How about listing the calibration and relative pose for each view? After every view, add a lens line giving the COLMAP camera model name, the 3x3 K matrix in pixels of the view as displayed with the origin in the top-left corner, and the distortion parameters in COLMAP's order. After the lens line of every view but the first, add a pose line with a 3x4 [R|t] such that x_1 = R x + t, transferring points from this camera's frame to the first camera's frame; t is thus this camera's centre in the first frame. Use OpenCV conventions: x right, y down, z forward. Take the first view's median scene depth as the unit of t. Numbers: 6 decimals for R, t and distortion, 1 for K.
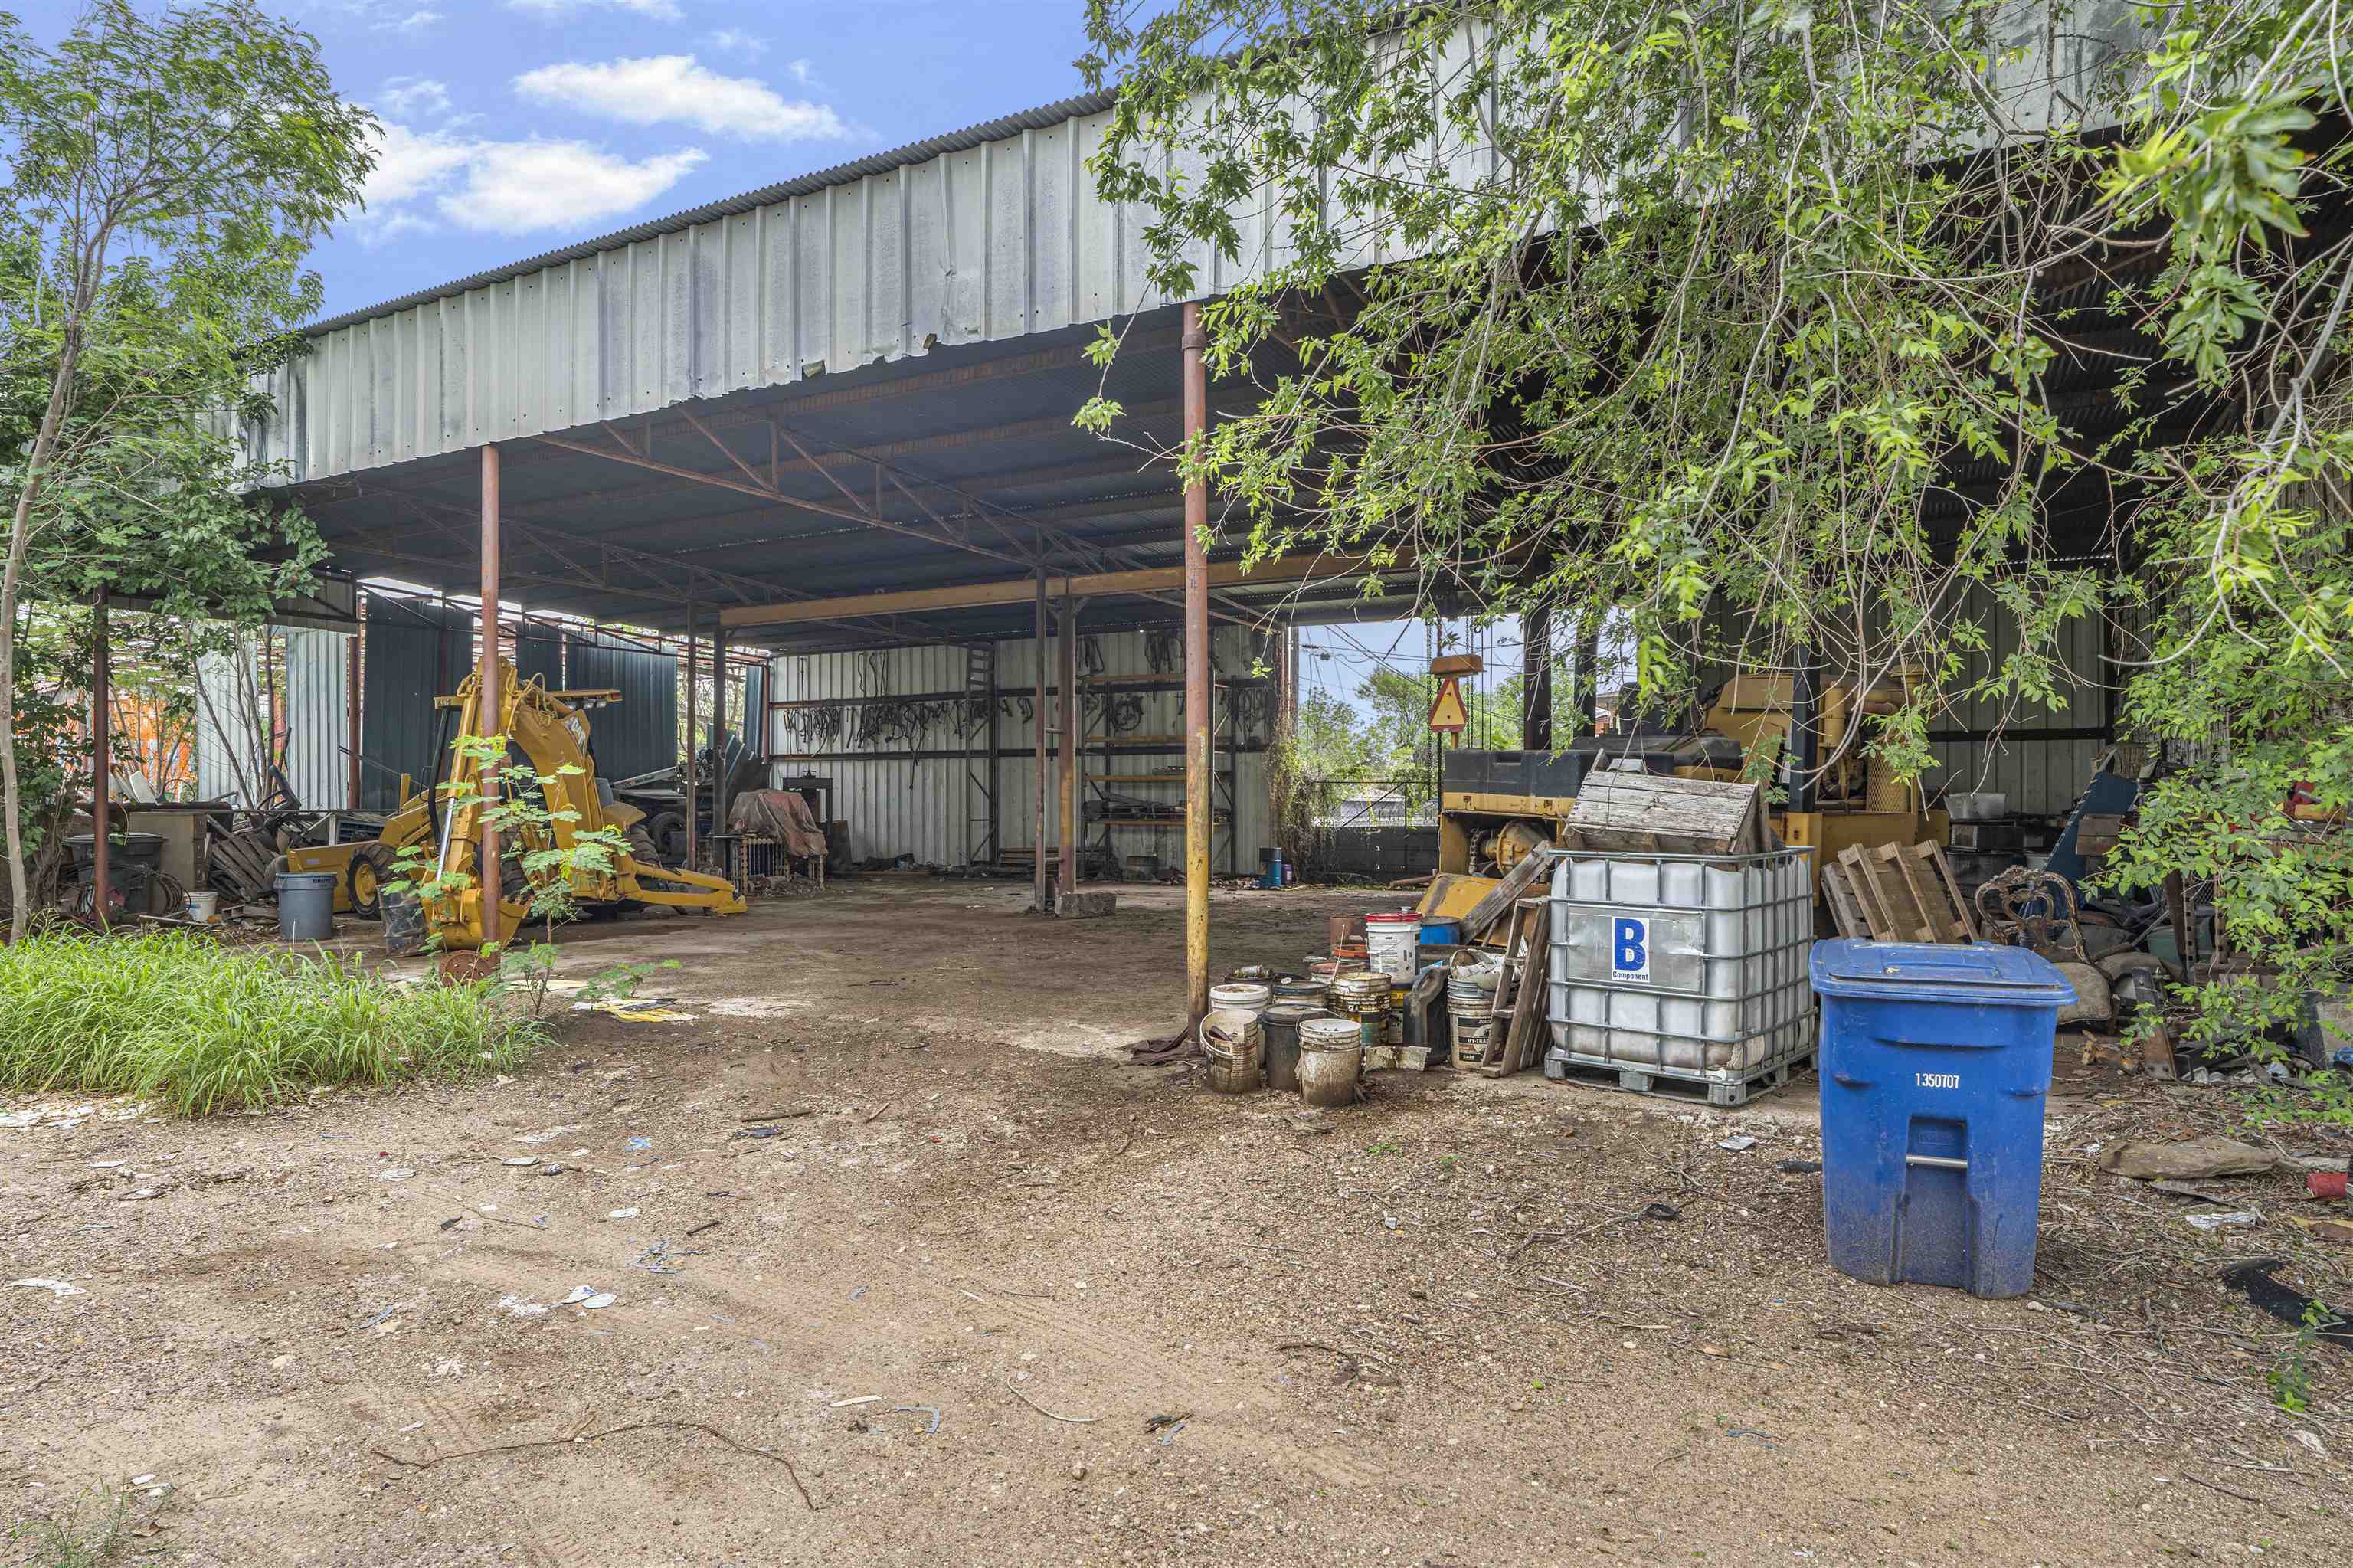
lens RADIAL K [[1343.2, 0, 1164.6], [0, 1343.2, 809.7], [0, 0, 1]] dist [-0.043649, -0.000096]
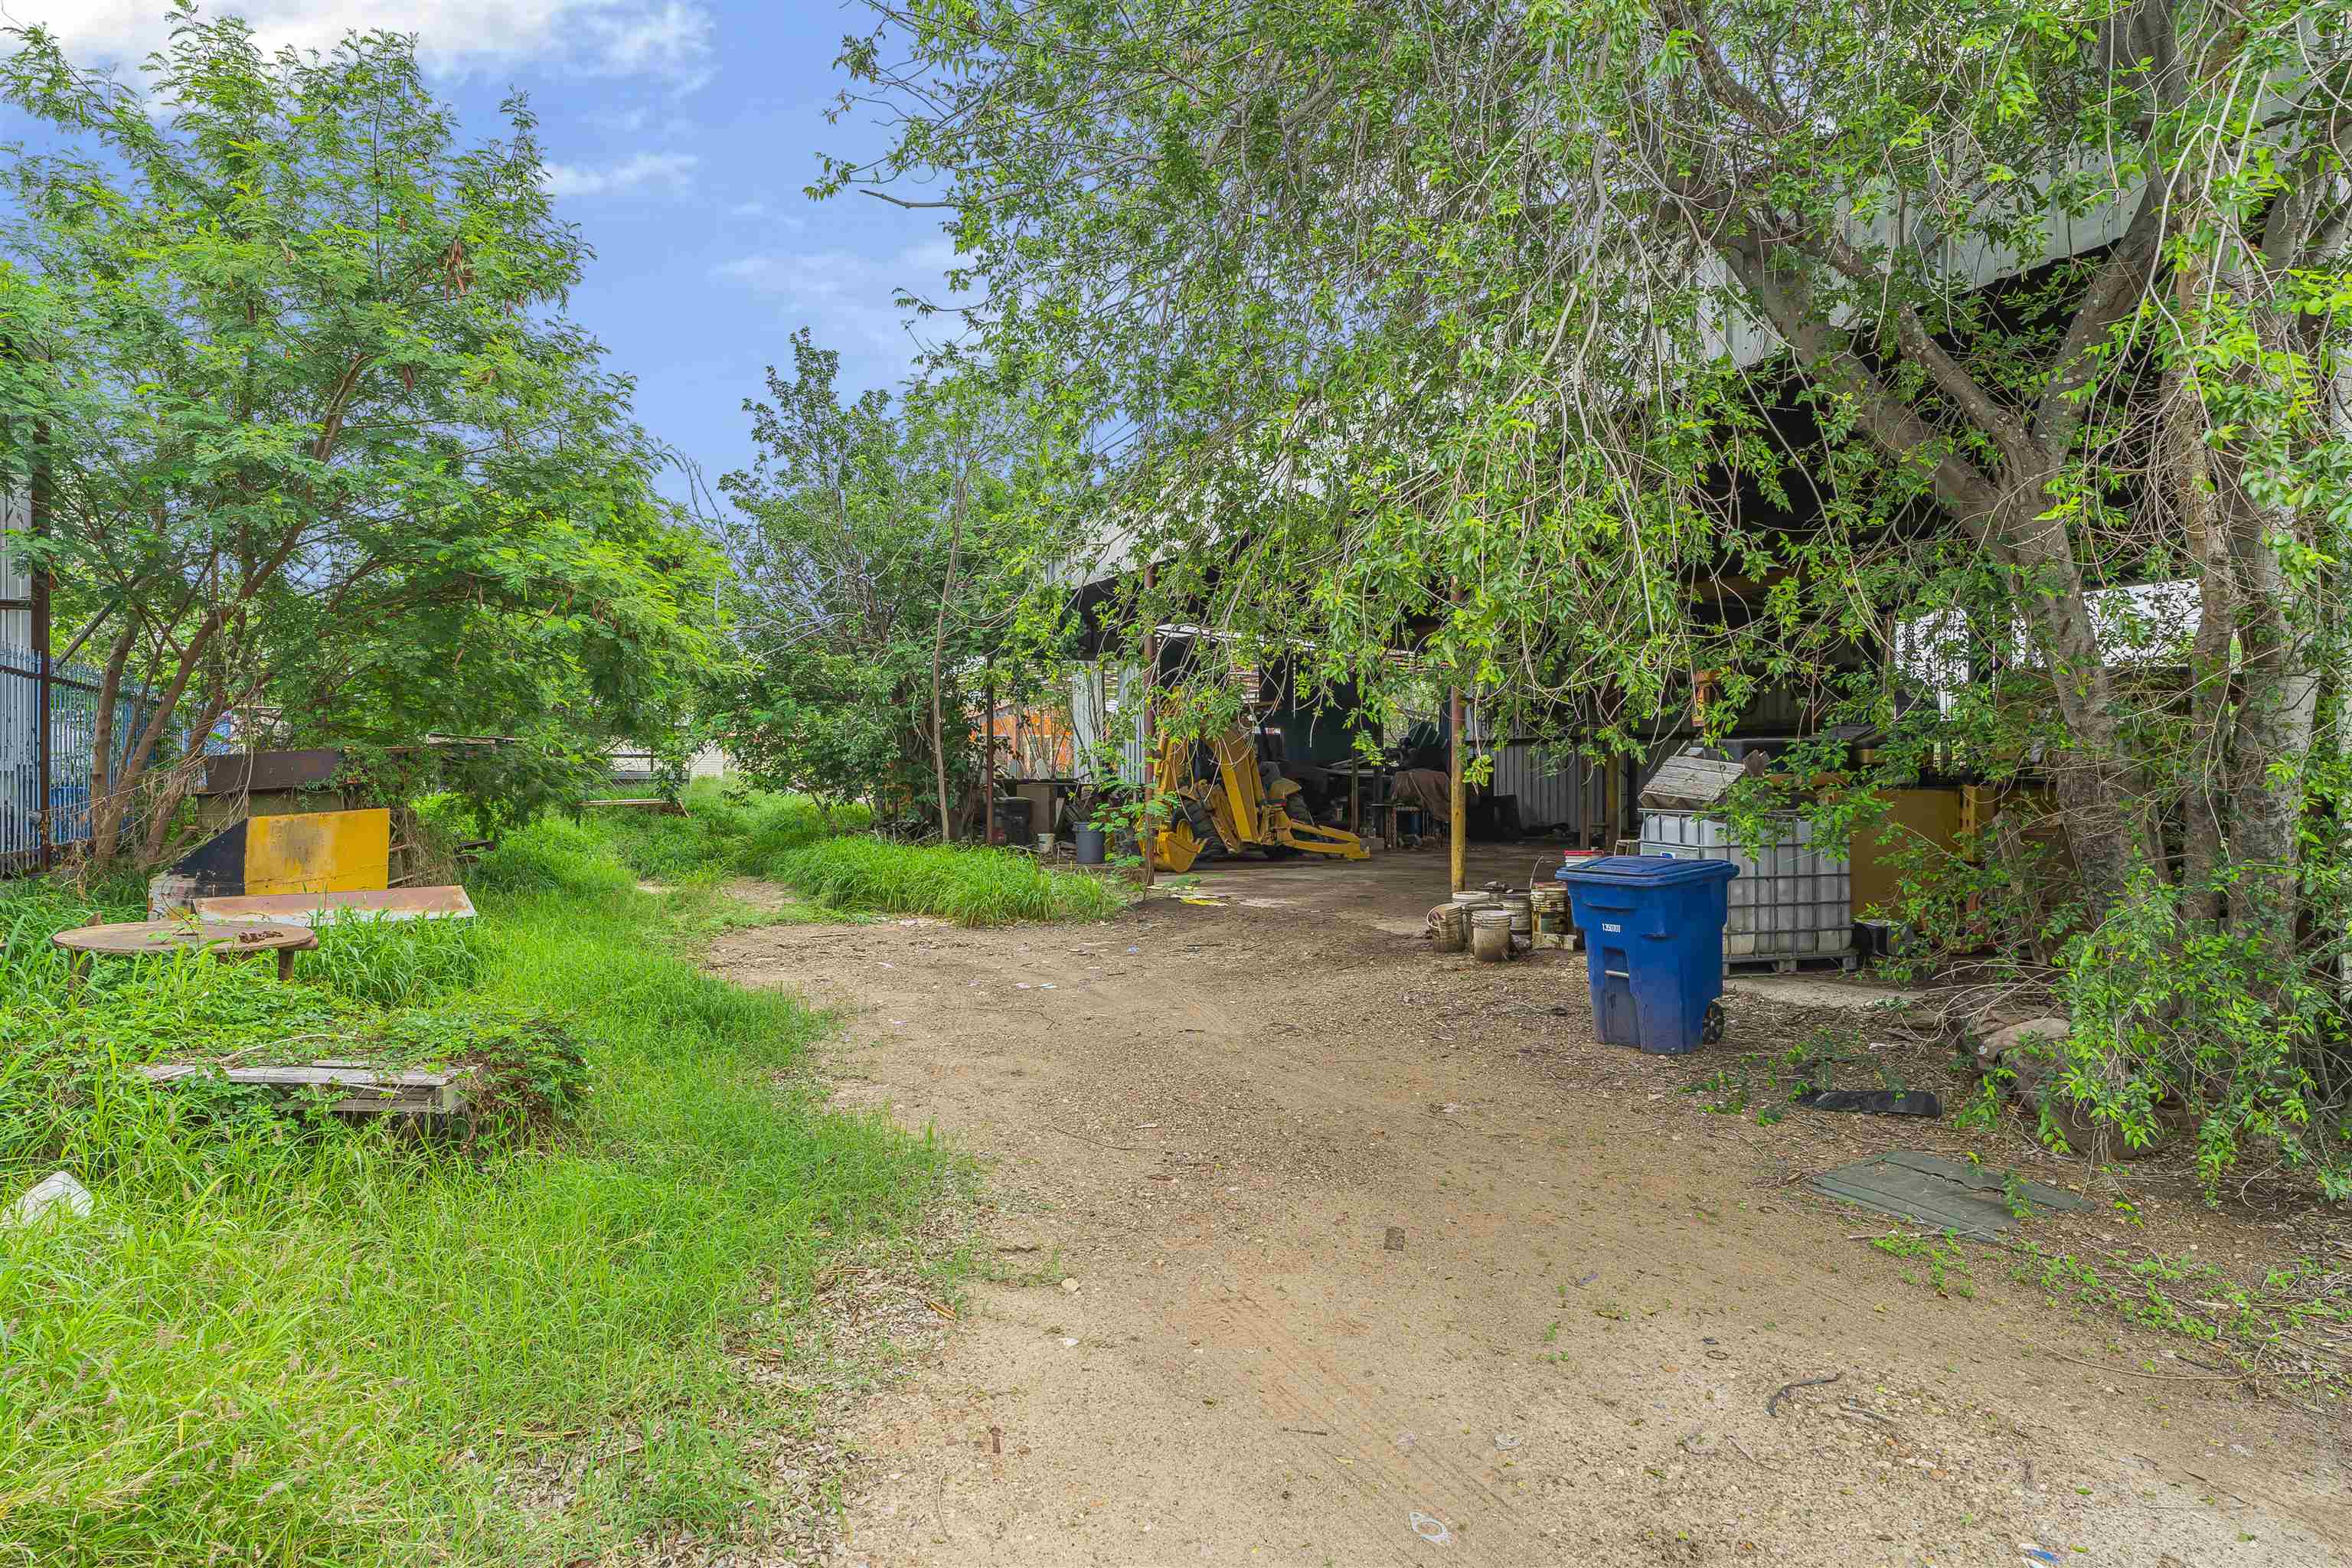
lens RADIAL K [[1342.6, 0, 1180.4], [0, 1342.6, 776.3], [0, 0, 1]] dist [-0.043649, -0.000096]
pose [[0.814115, -0.001754, -0.580701, 0.369446], [-0.003774, 0.999958, -0.008310, 0.004477], [0.580691, 0.008957, 0.814075, -0.264461]]
